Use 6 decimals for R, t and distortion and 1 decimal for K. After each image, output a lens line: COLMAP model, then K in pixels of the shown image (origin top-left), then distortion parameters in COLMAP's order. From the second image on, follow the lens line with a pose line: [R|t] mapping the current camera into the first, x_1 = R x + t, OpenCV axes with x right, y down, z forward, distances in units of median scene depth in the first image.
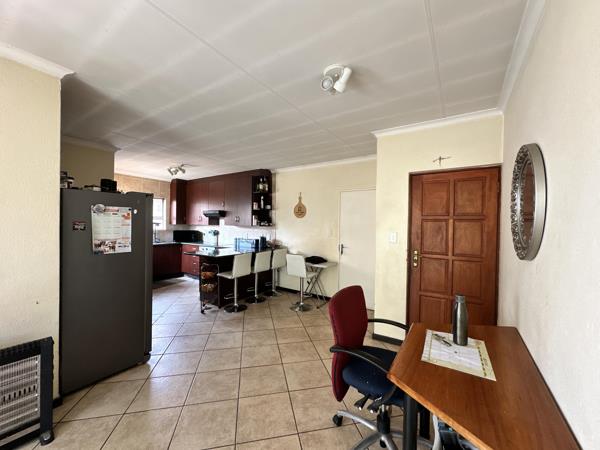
lens RADIAL K [[238.0, 0, 300.2], [0, 238.0, 225.0], [0, 0, 1]] dist [-0.006053, 0.000498]
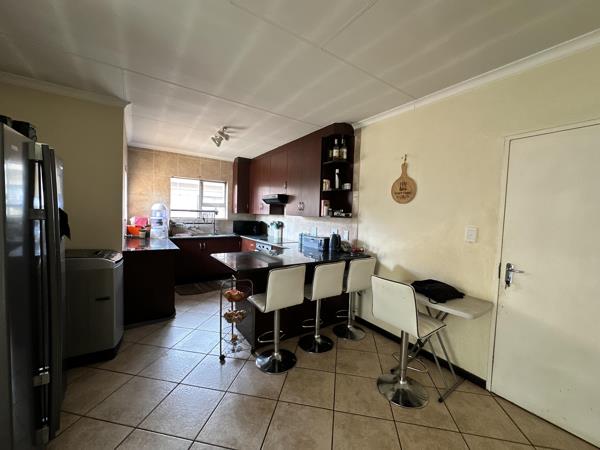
lens RADIAL K [[238.0, 0, 300.7], [0, 238.0, 225.5], [0, 0, 1]] dist [-0.006053, 0.000498]
pose [[0.928132, 0.033931, -0.370702, -0.015218], [-0.020530, 0.998987, 0.040037, 0.003585], [0.371685, -0.029550, 0.927888, 0.417361]]
